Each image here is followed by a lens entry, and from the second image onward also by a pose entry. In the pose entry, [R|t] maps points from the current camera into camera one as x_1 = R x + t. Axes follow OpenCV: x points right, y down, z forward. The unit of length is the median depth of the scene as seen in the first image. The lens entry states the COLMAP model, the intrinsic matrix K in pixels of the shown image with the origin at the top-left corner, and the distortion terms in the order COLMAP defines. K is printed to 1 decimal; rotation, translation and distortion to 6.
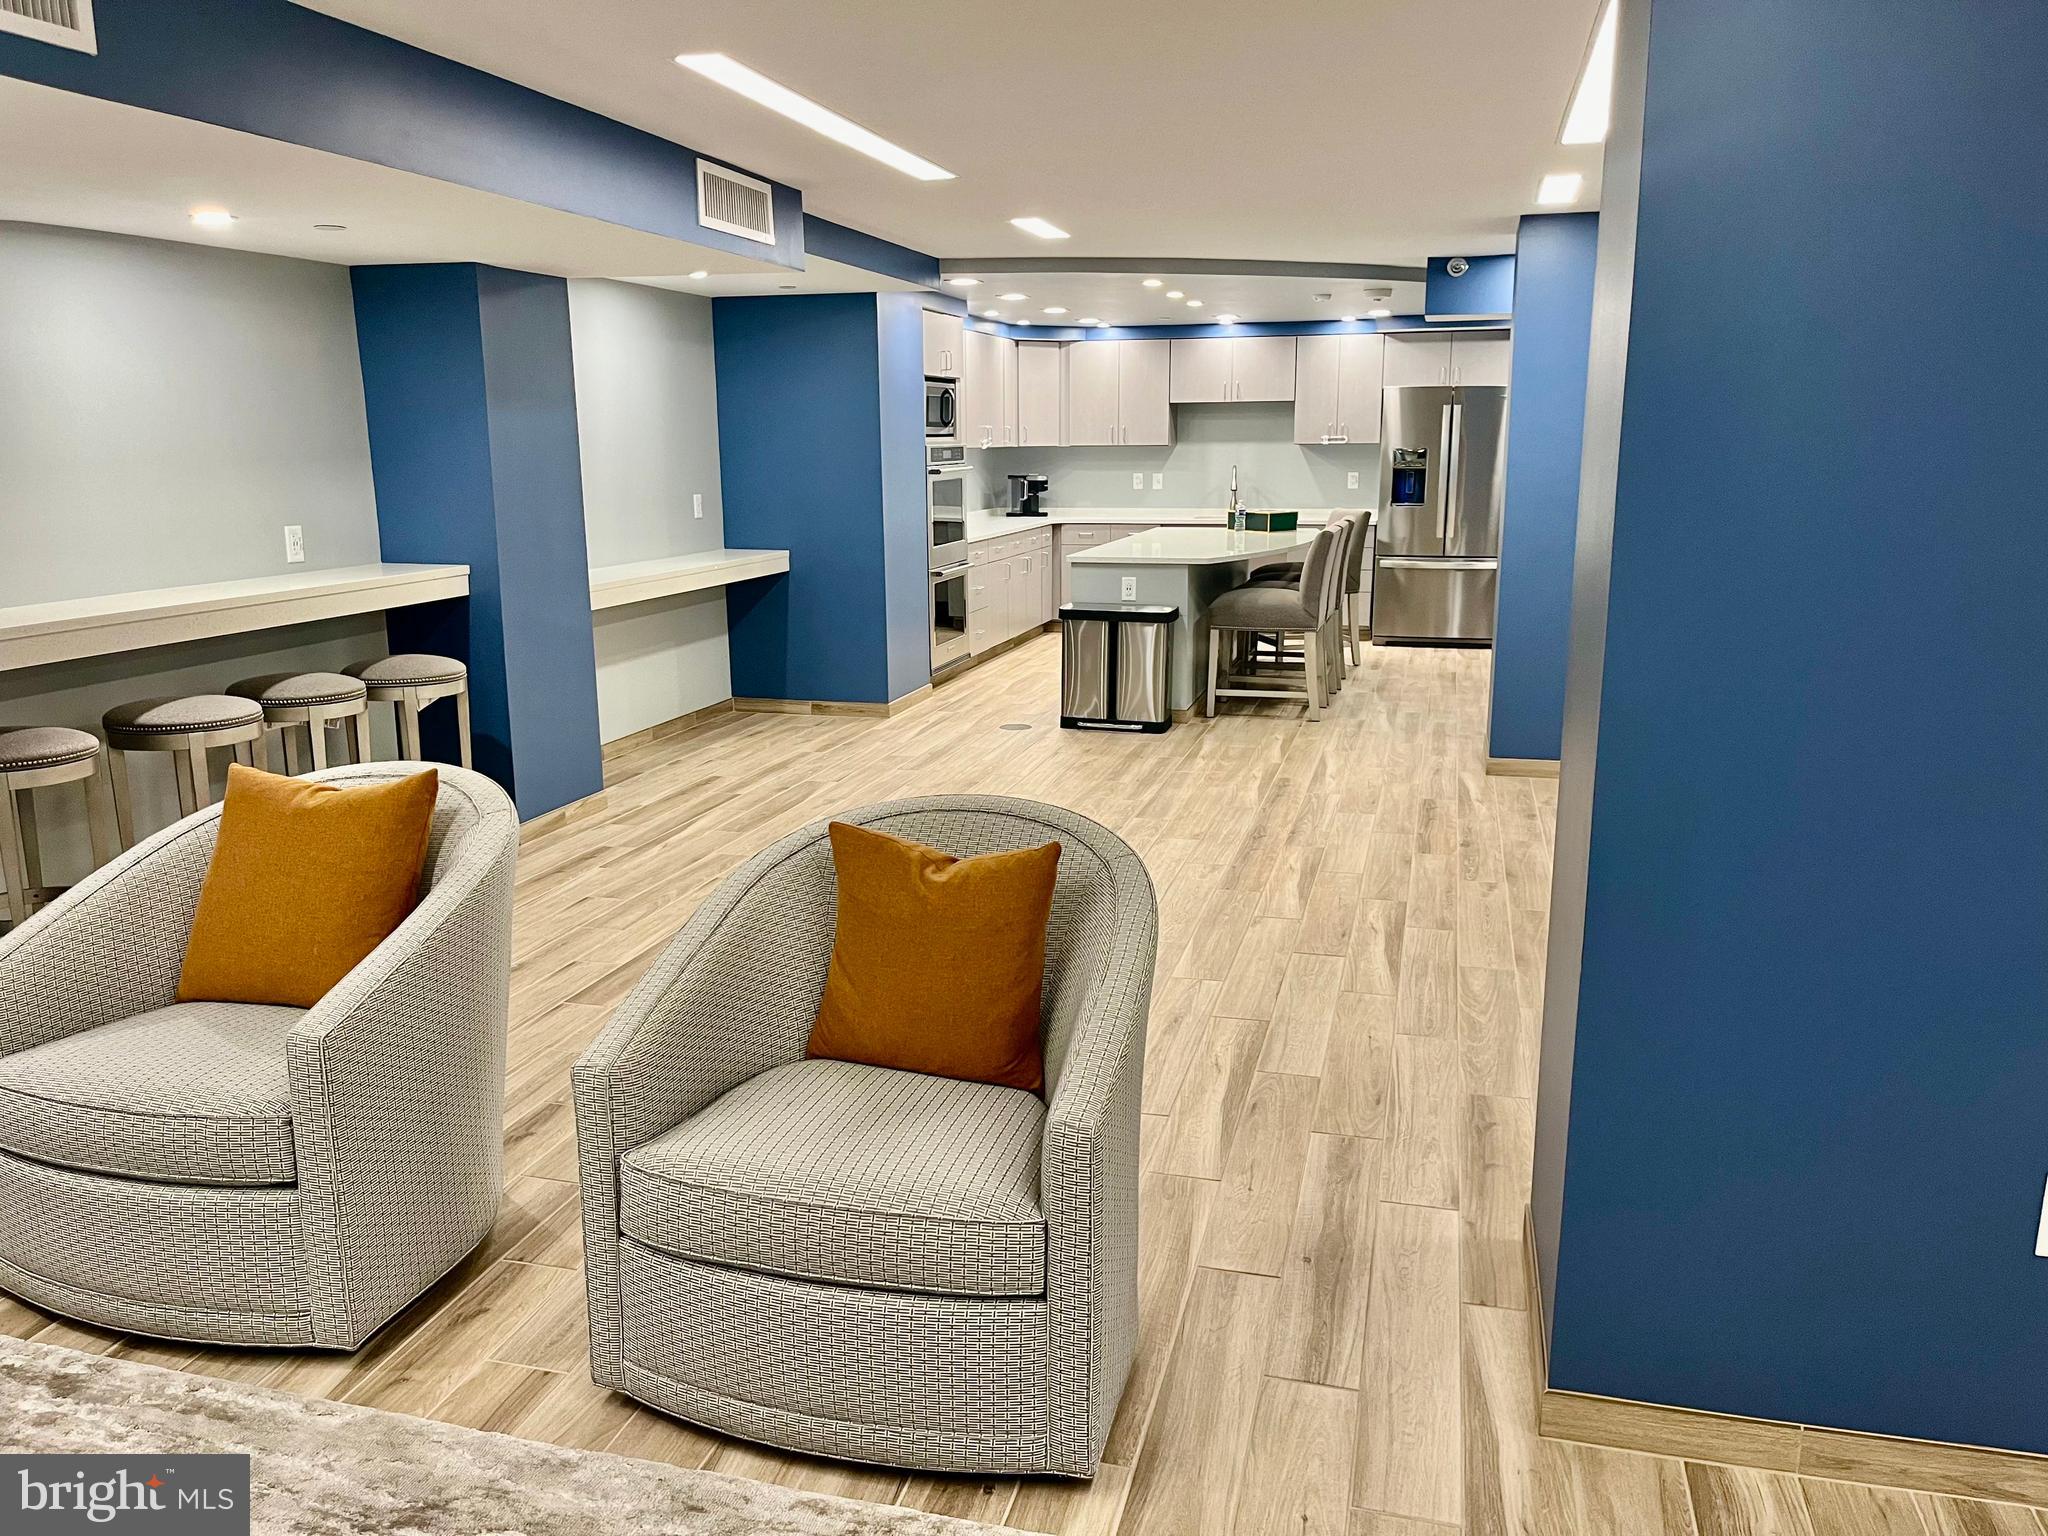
lens RADIAL K [[1592.6, 0, 1023.0], [0, 1592.6, 761.7], [0, 0, 1]] dist [0.057342, -0.020368]
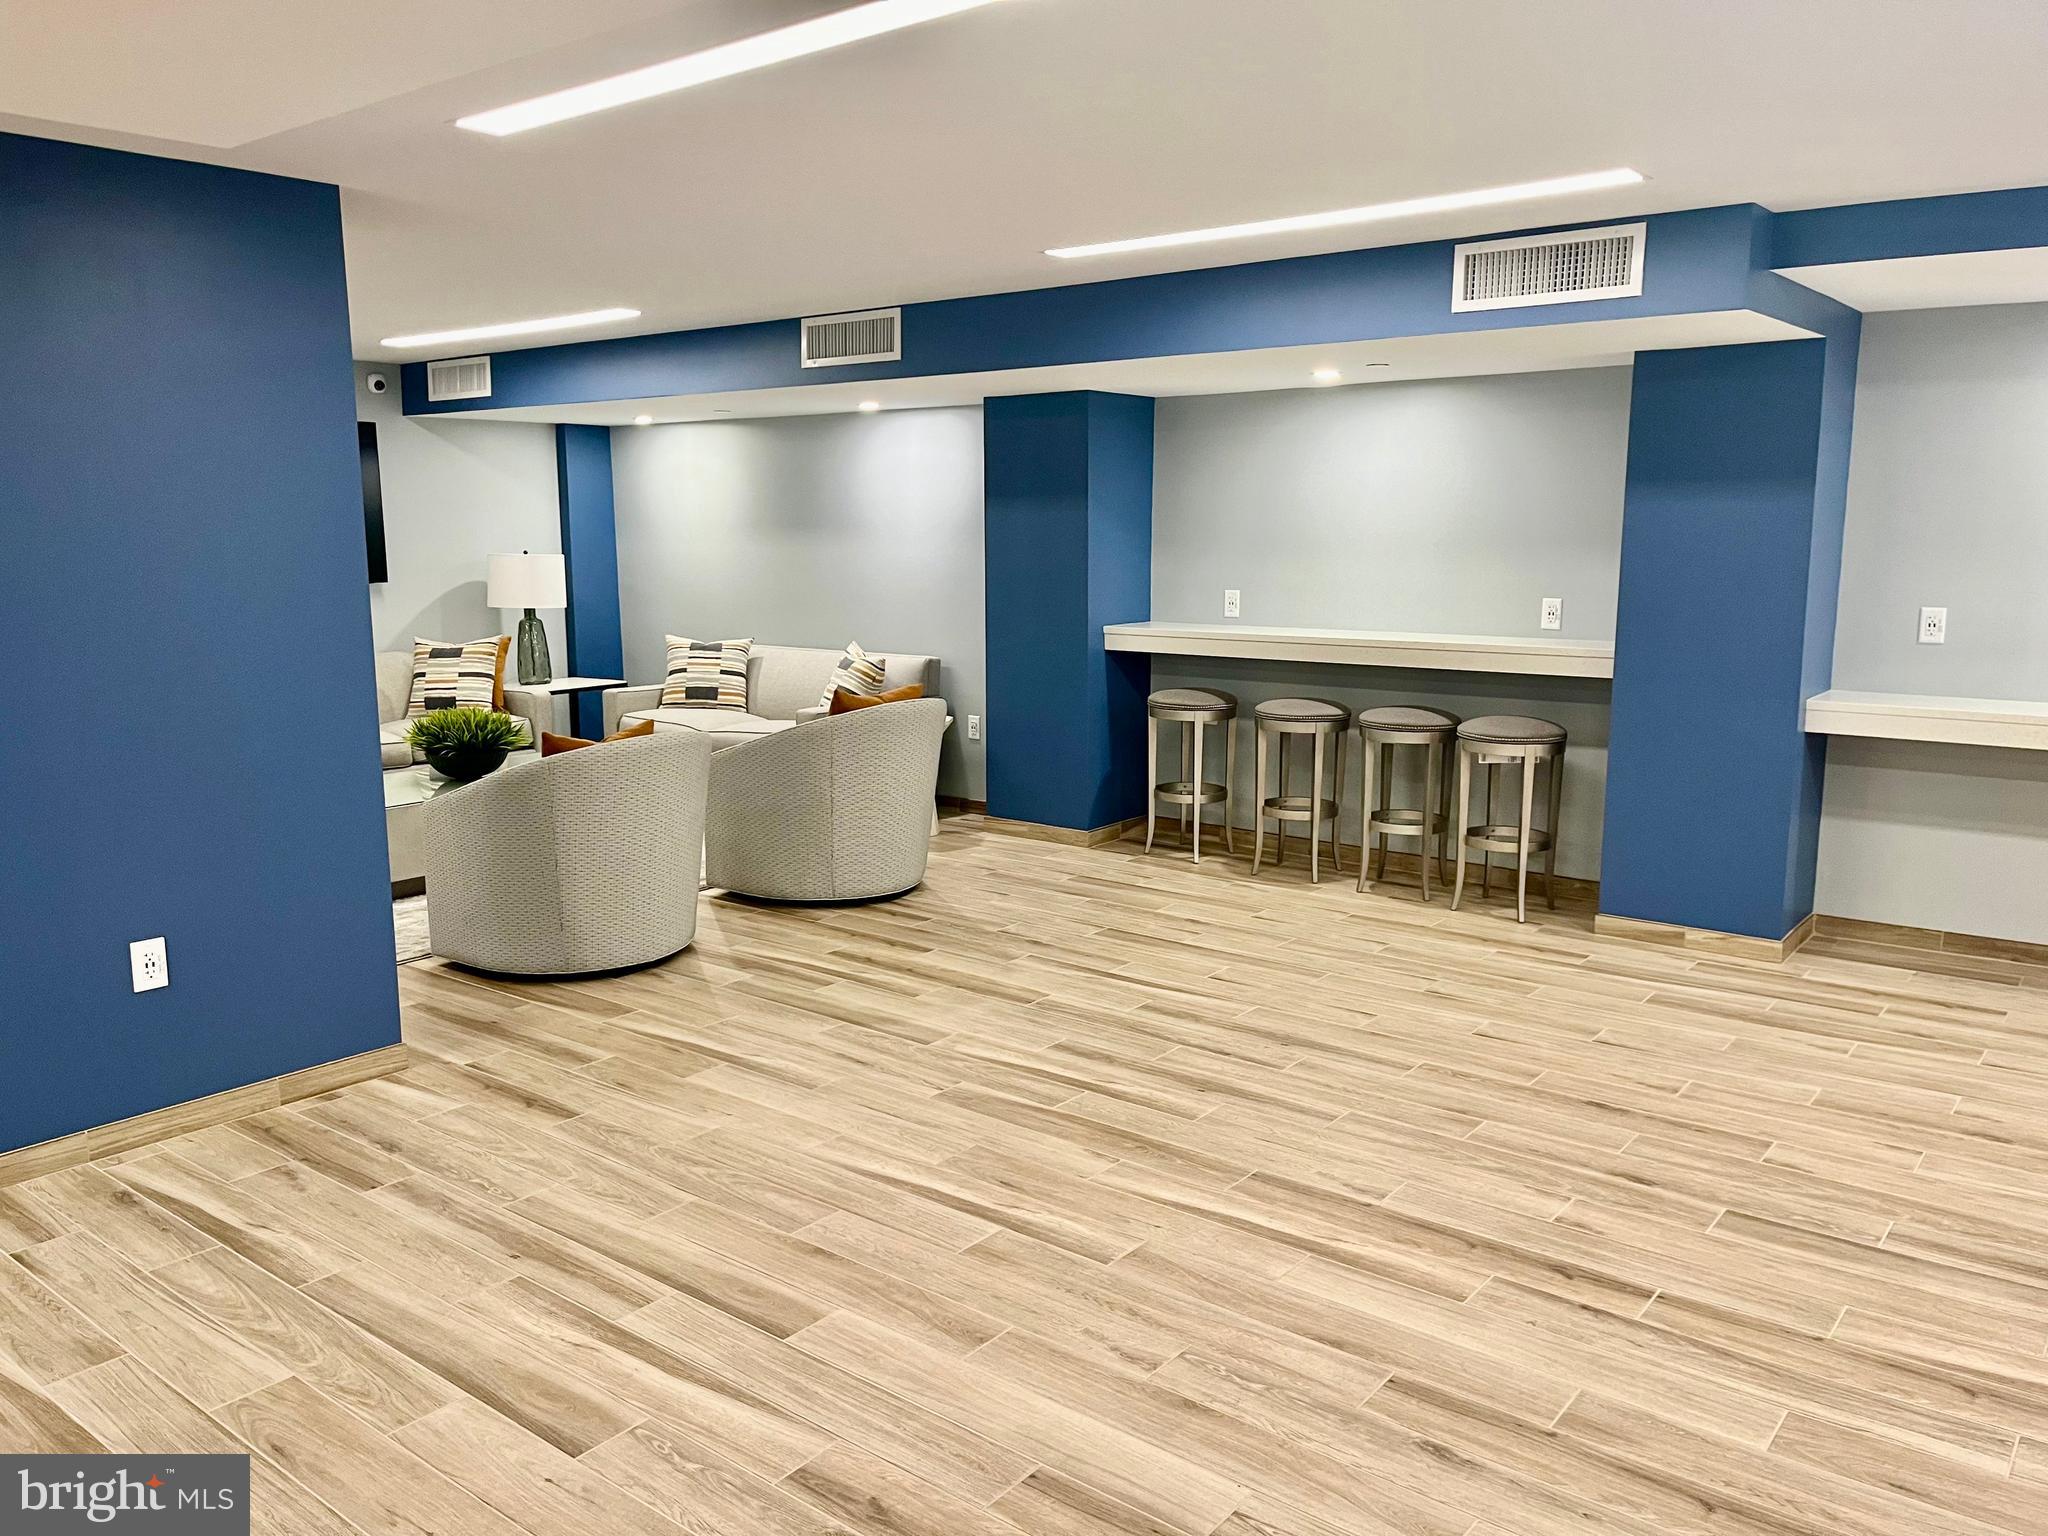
lens RADIAL K [[1592.6, 0, 1020.4], [0, 1592.6, 775.7], [0, 0, 1]] dist [0.057342, -0.020368]
pose [[-0.410727, 0.154350, -0.898599, 0.705067], [-0.178759, 0.952806, 0.245368, -0.219558], [0.894063, 0.261412, -0.363751, 1.015399]]
